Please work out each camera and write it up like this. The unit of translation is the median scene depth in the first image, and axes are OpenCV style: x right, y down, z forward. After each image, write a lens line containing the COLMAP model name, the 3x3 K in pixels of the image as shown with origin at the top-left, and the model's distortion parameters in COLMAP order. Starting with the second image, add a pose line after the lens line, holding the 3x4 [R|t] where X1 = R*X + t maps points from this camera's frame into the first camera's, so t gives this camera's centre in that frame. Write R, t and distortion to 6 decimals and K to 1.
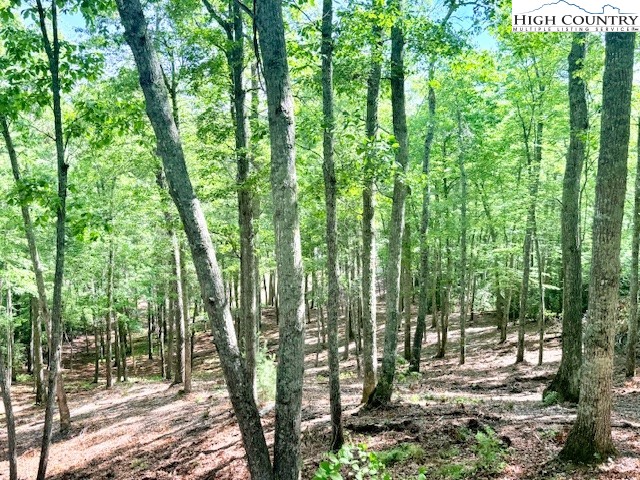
lens RADIAL K [[591.4, 0, 314.0], [0, 591.4, 239.6], [0, 0, 1]] dist [0.136269, -0.304525]
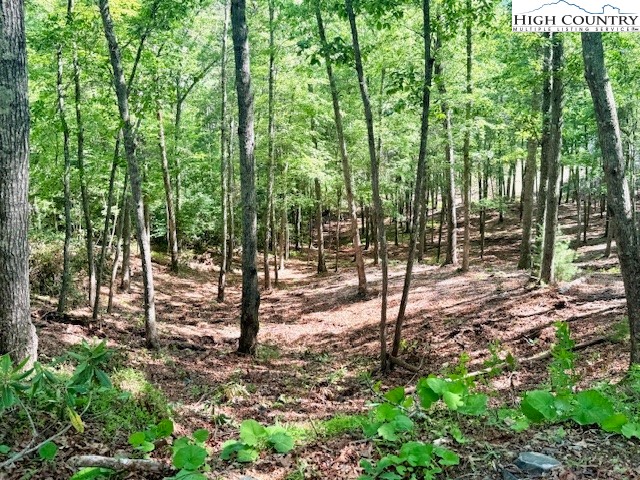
lens RADIAL K [[591.4, 0, 314.0], [0, 591.4, 239.6], [0, 0, 1]] dist [0.136269, -0.304525]
pose [[0.932073, 0.058594, -0.357501, -0.090539], [0.005080, 0.984622, 0.174622, 0.008349], [0.362235, -0.164577, 0.917442, -0.094553]]
